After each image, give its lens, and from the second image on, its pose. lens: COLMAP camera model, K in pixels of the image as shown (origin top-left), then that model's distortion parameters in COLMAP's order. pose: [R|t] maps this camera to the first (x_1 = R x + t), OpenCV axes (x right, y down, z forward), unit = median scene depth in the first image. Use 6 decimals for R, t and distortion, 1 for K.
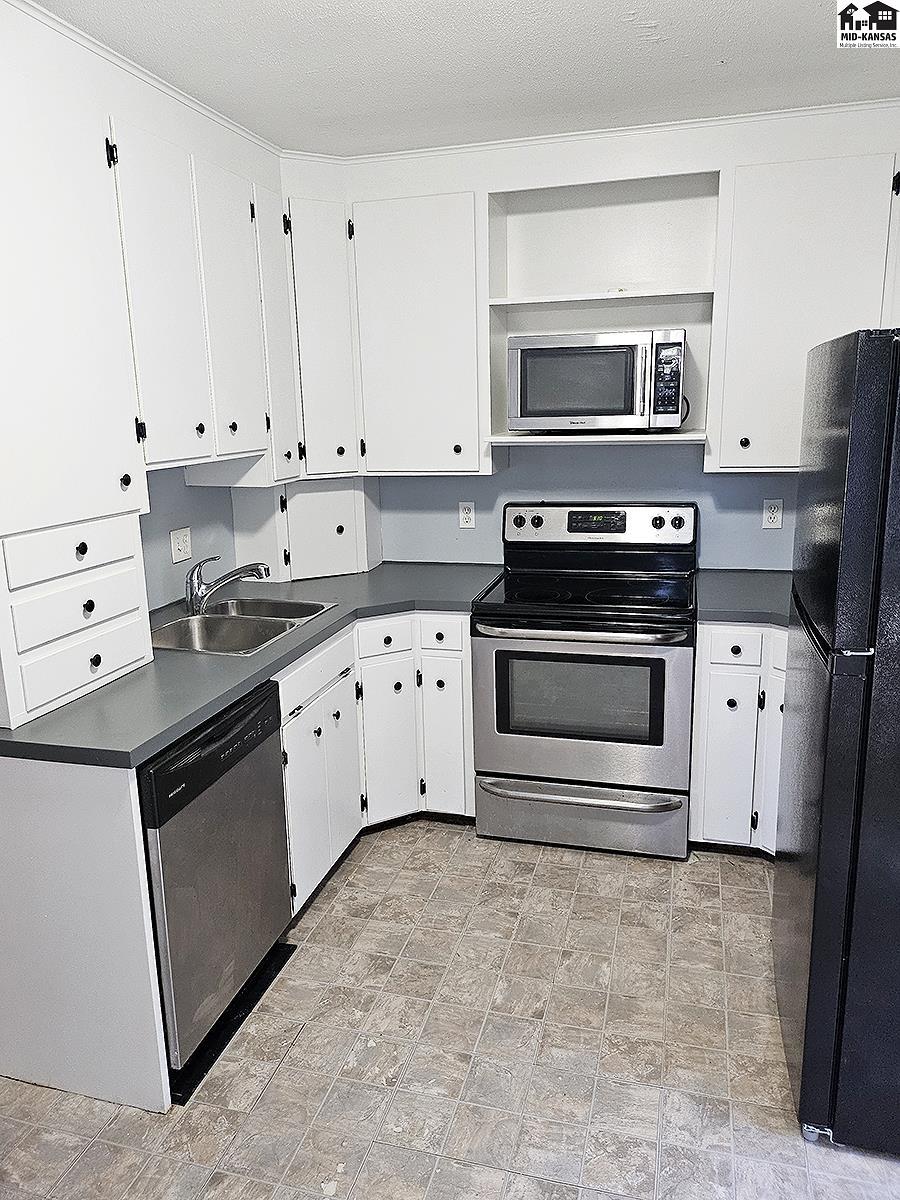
lens RADIAL K [[842.9, 0, 457.4], [0, 842.9, 595.3], [0, 0, 1]] dist [0.069829, -0.079466]
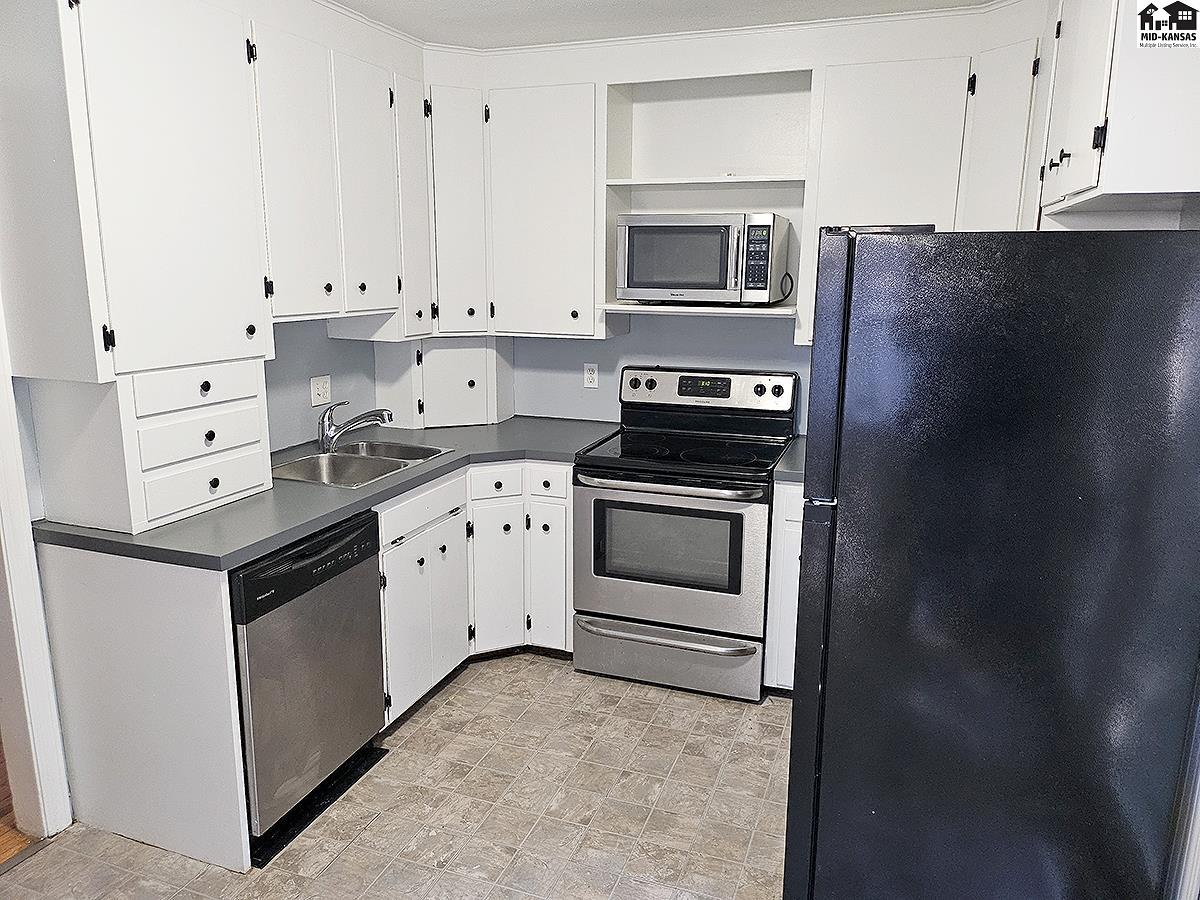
lens RADIAL K [[842.4, 0, 606.4], [0, 842.4, 446.9], [0, 0, 1]] dist [0.076848, -0.093560]
pose [[0.996305, 0.048468, -0.070906, 0.140558], [-0.049574, 0.998673, -0.013926, 0.012578], [0.070137, 0.017389, 0.997386, -0.094101]]
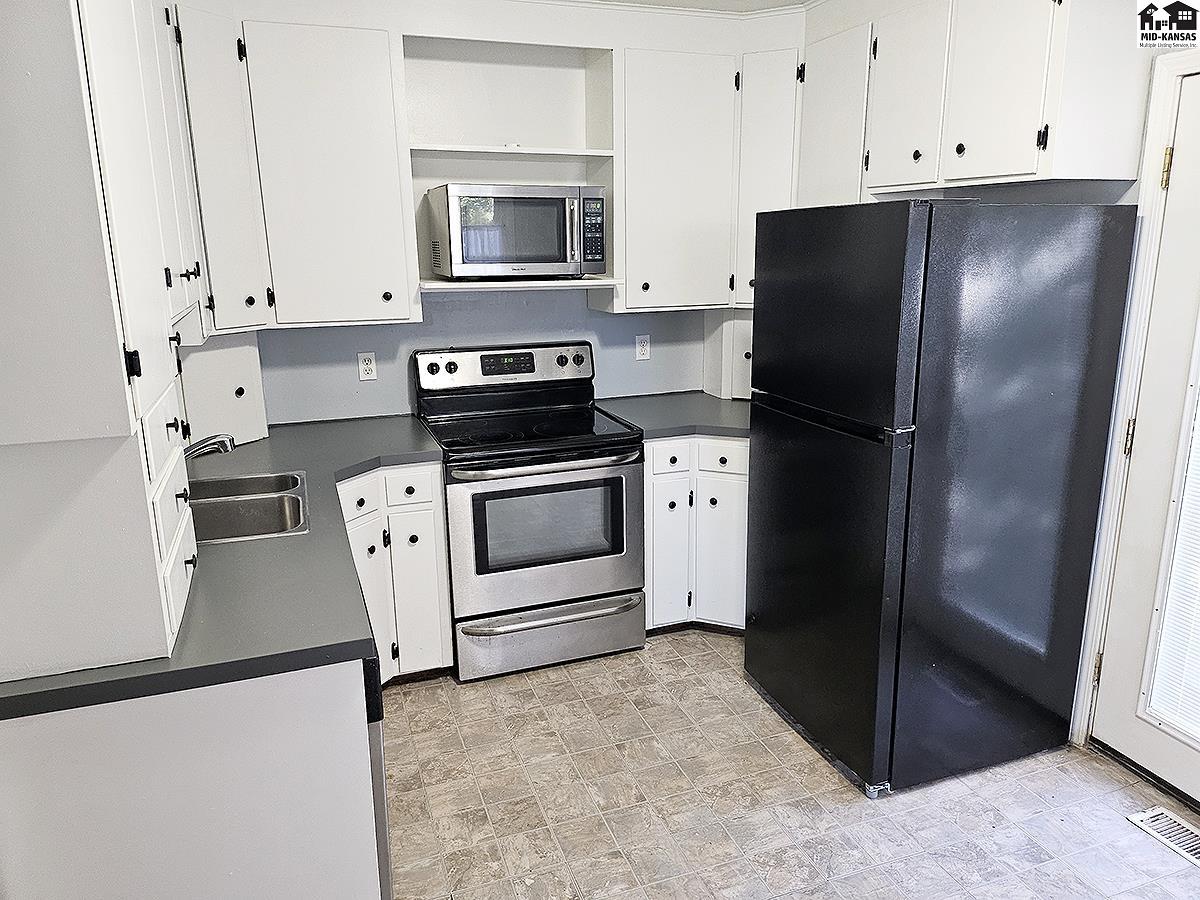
lens RADIAL K [[841.3, 0, 613.2], [0, 841.3, 454.5], [0, 0, 1]] dist [0.077703, -0.082731]
pose [[0.809954, -0.128038, 0.572346, -0.406179], [0.122509, 0.991287, 0.048389, -0.010847], [-0.573555, 0.030925, 0.818583, 0.074854]]
